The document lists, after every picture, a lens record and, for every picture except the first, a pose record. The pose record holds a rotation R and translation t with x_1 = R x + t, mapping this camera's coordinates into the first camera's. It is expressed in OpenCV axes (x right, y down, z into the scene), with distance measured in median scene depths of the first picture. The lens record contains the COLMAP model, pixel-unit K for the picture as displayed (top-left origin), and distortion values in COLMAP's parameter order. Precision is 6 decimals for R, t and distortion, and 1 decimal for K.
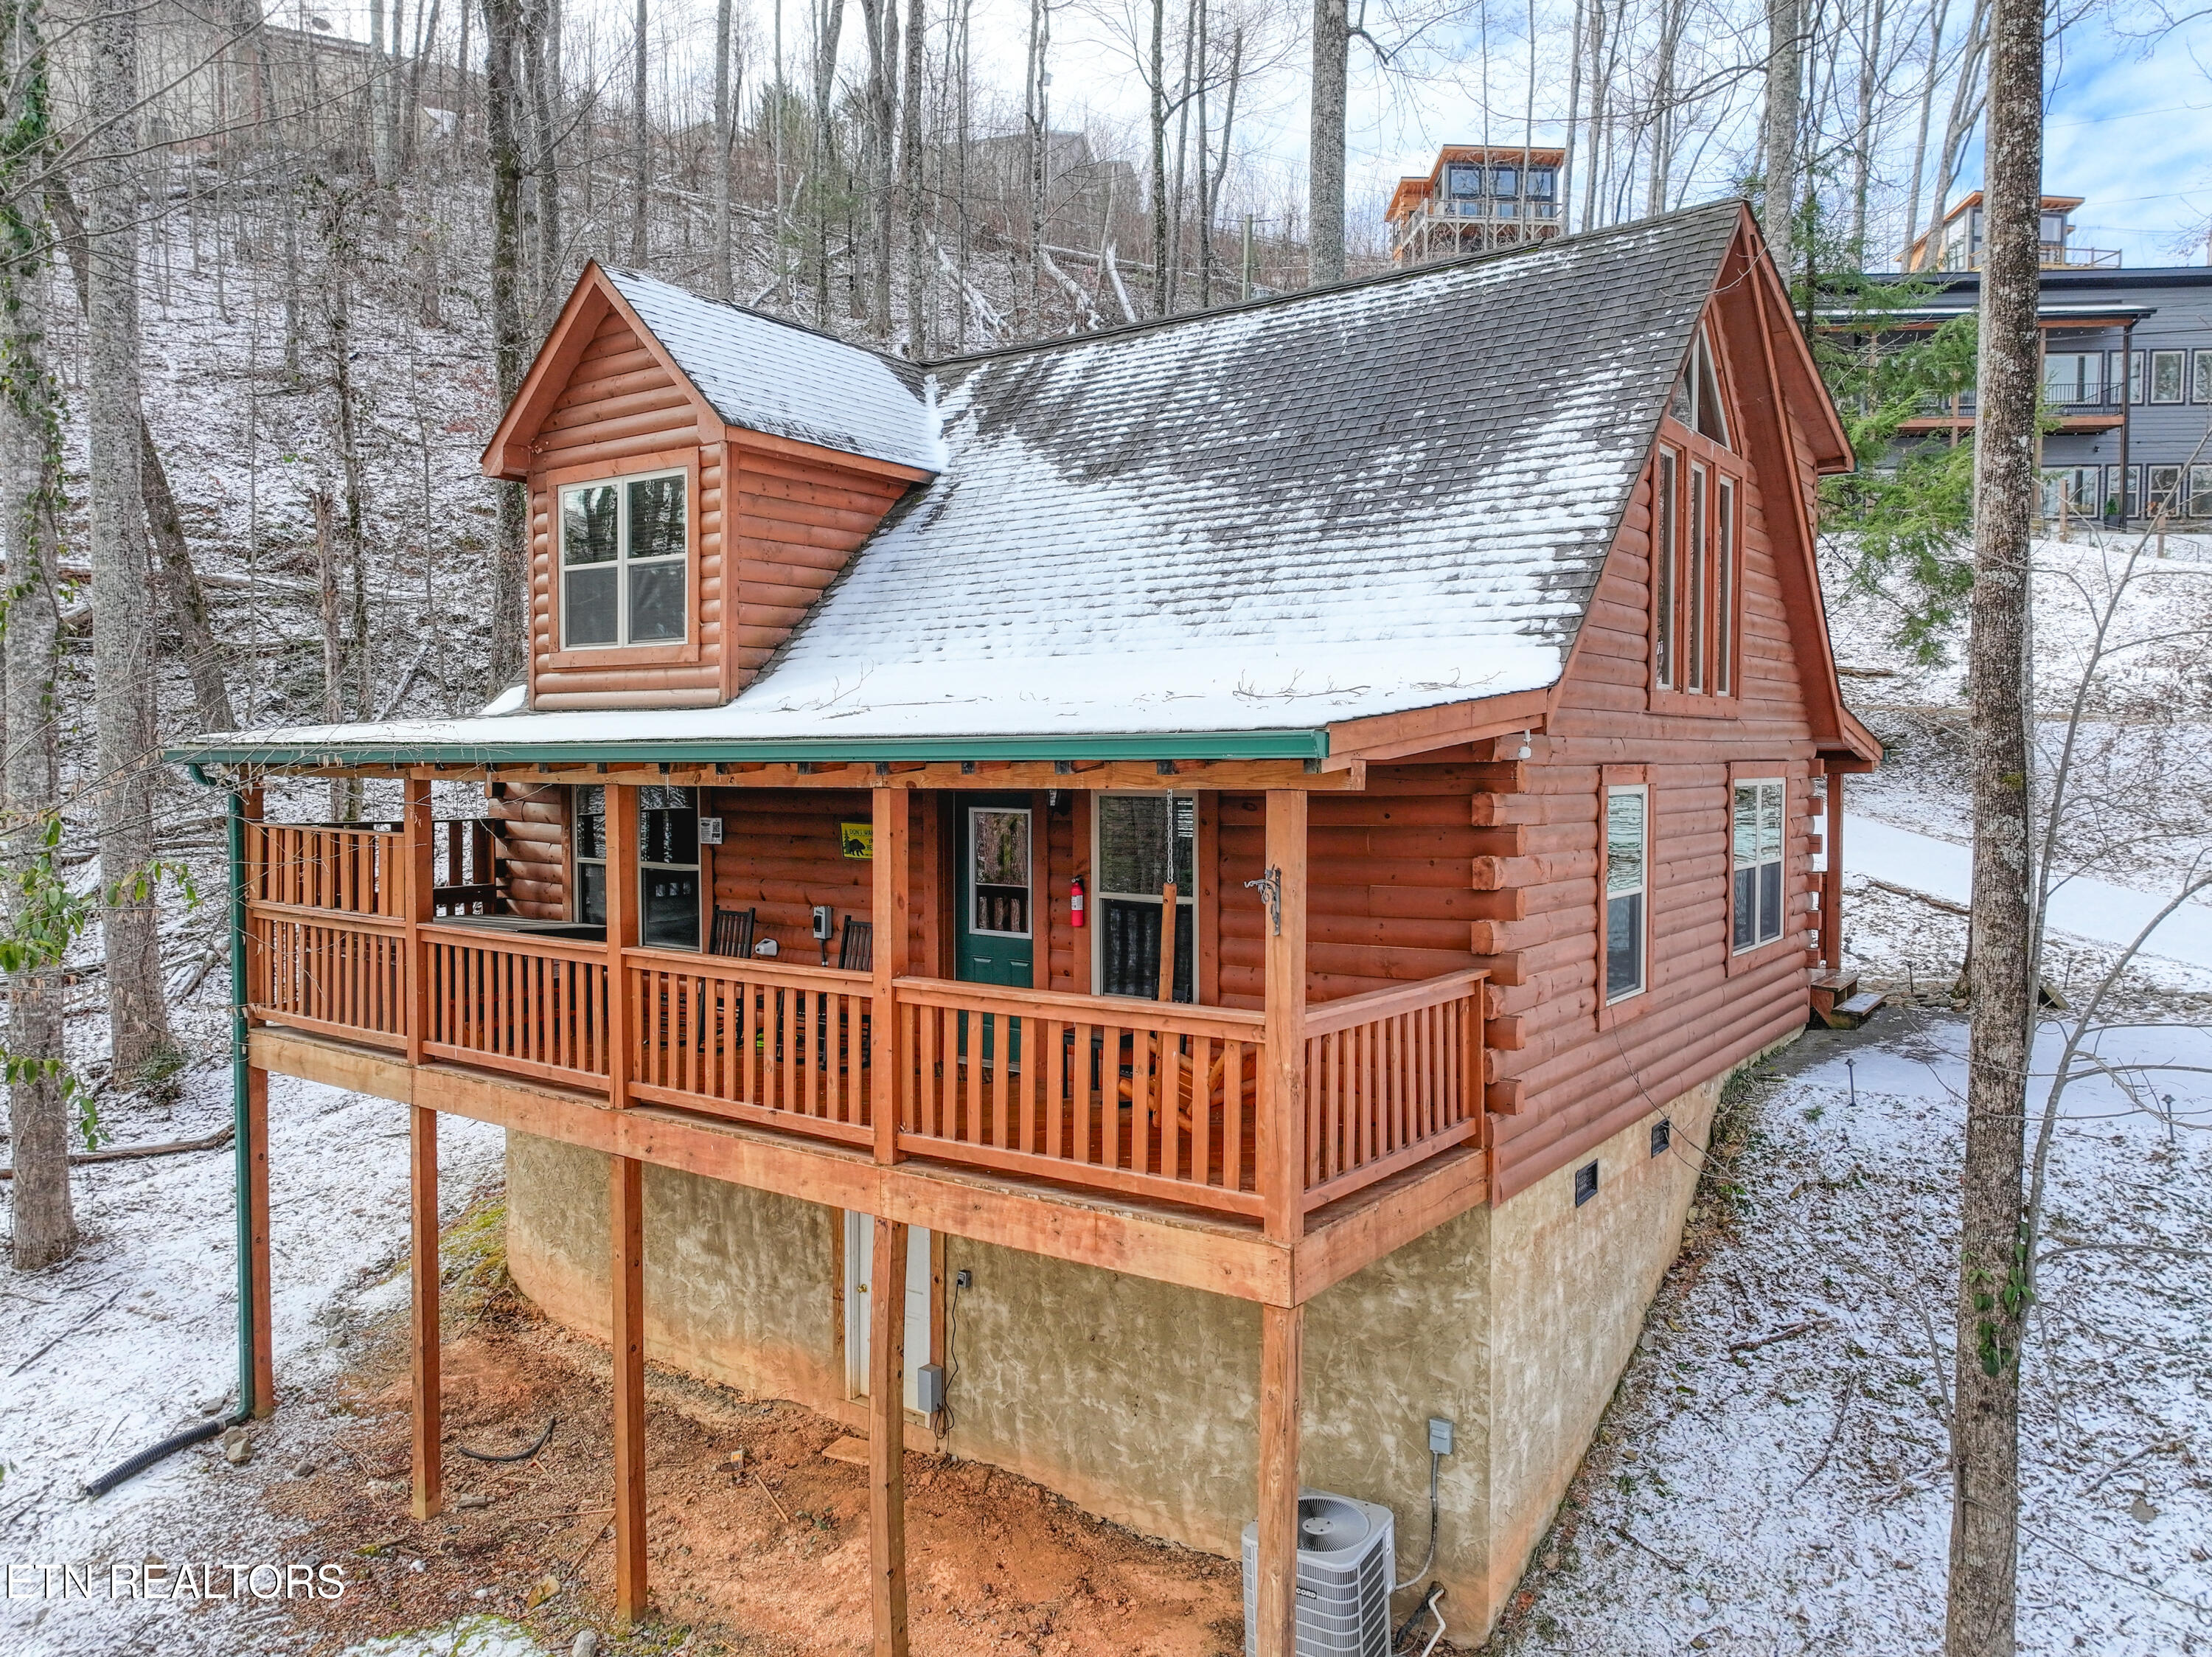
lens RADIAL K [[1561.0, 0, 1112.3], [0, 1561.0, 832.8], [0, 0, 1]] dist [0.003280, 0.015826]
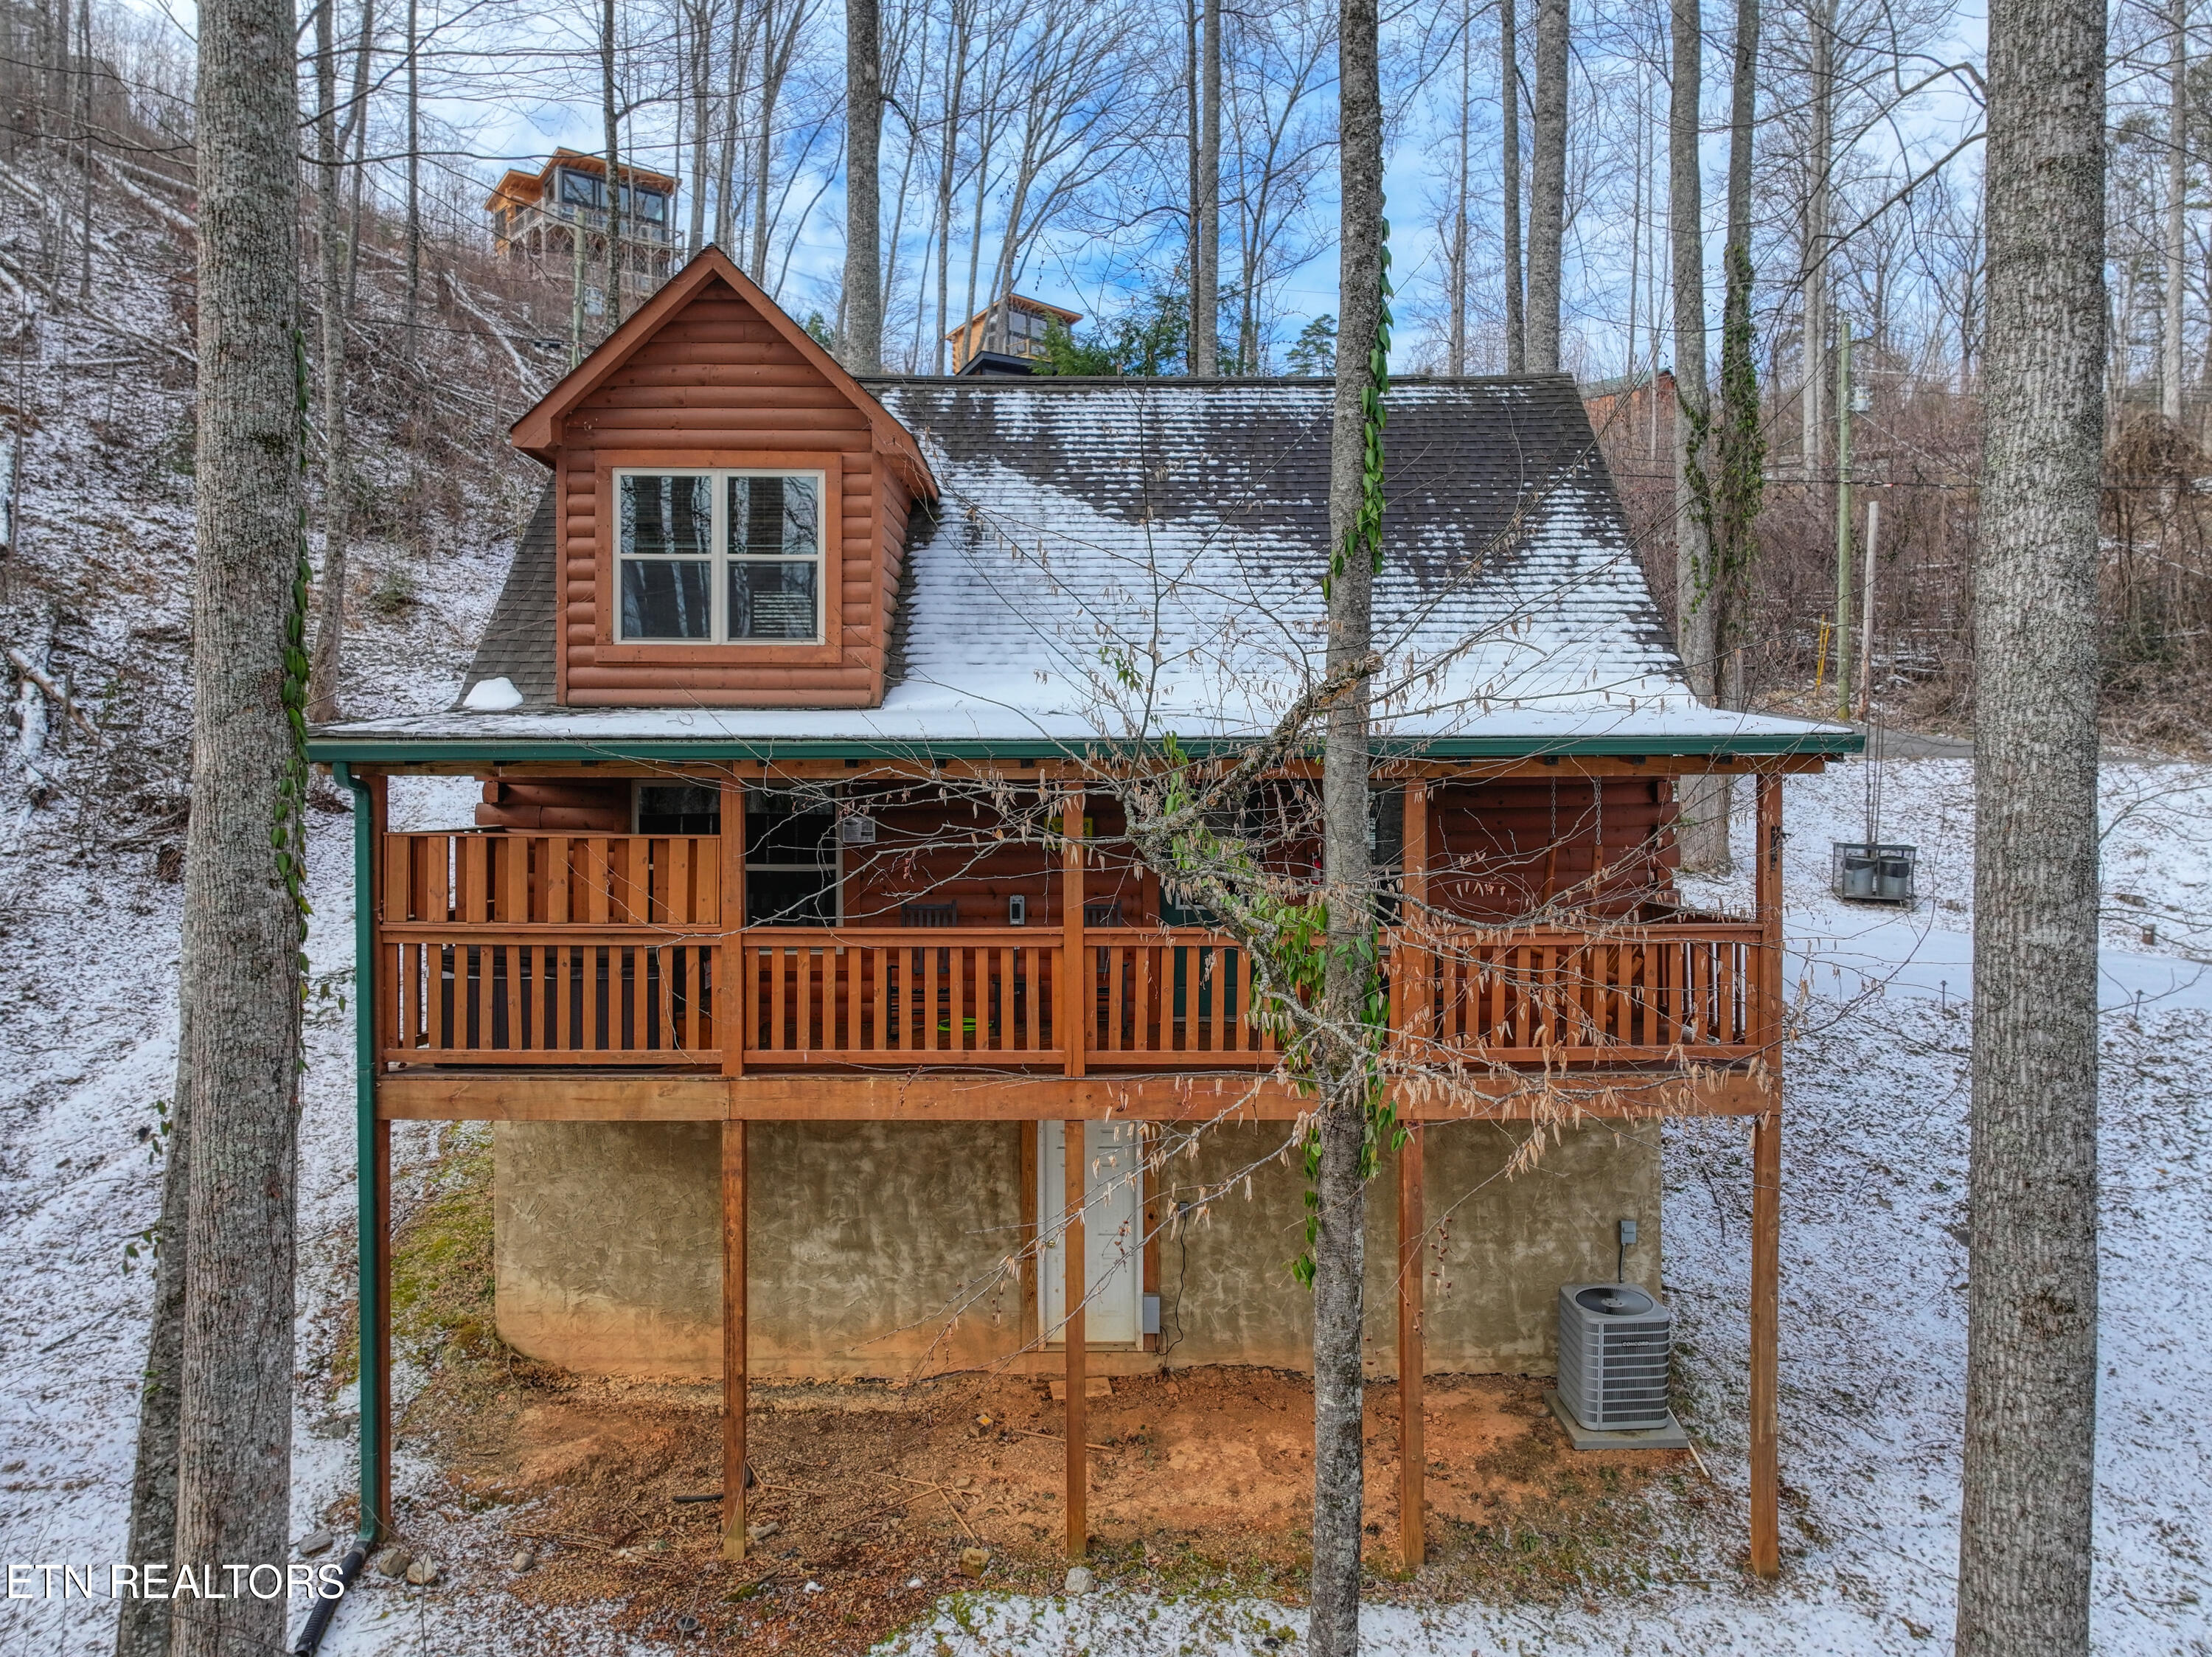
lens RADIAL K [[1561.0, 0, 1123.2], [0, 1561.0, 812.4], [0, 0, 1]] dist [0.003280, 0.015826]
pose [[0.808949, -0.015652, 0.587671, -0.689156], [0.028856, 0.999498, -0.013101, 0.005593], [-0.587171, 0.027556, 0.808994, 0.073308]]
